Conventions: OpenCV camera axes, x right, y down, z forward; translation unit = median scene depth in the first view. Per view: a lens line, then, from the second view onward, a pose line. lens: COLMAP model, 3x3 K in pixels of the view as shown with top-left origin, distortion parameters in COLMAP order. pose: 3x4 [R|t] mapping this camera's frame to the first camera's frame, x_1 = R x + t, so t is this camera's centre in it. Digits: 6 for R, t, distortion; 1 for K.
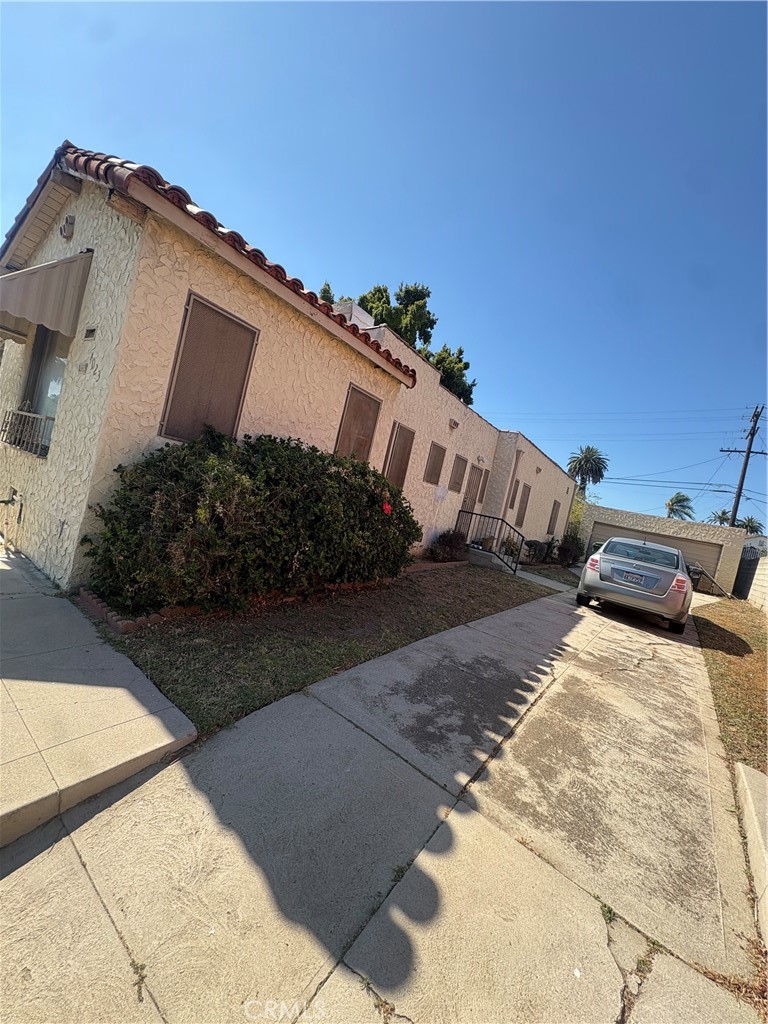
lens RADIAL K [[407.7, 0, 386.2], [0, 407.7, 513.6], [0, 0, 1]] dist [0.000922, 0.000015]
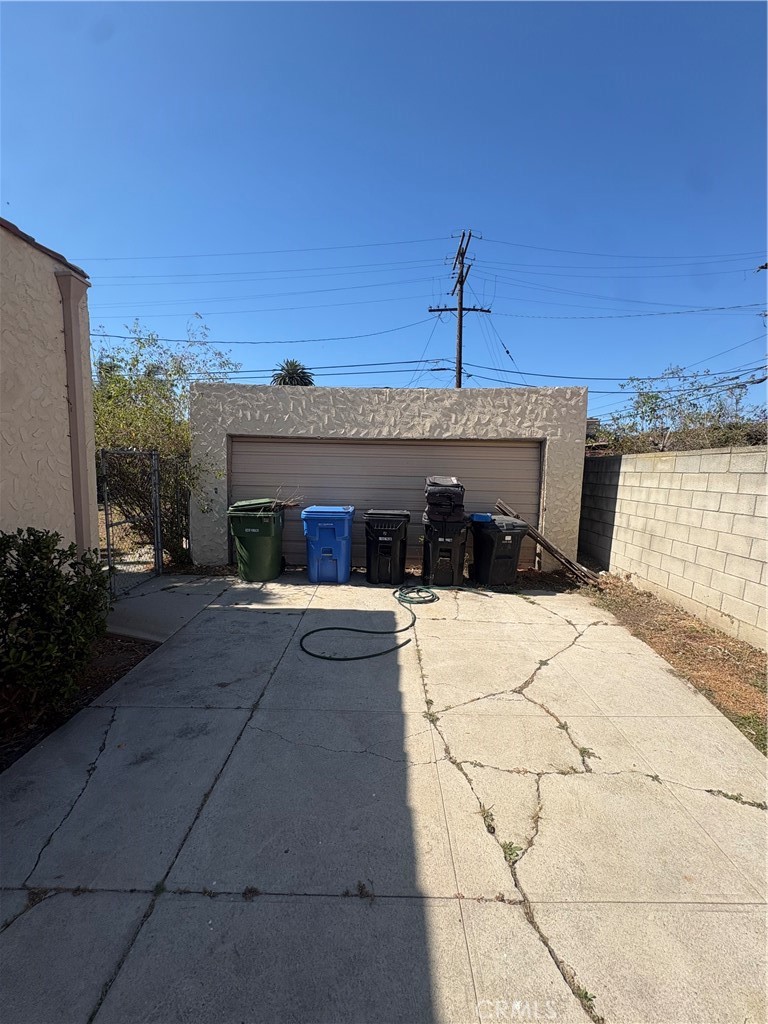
lens RADIAL K [[407.7, 0, 385.3], [0, 407.7, 512.0], [0, 0, 1]] dist [0.000922, 0.000015]
pose [[0.794328, -0.259306, 0.549366, 0.298157], [0.174465, 0.963601, 0.202571, 0.024483], [-0.581898, -0.065063, 0.810655, 0.474966]]
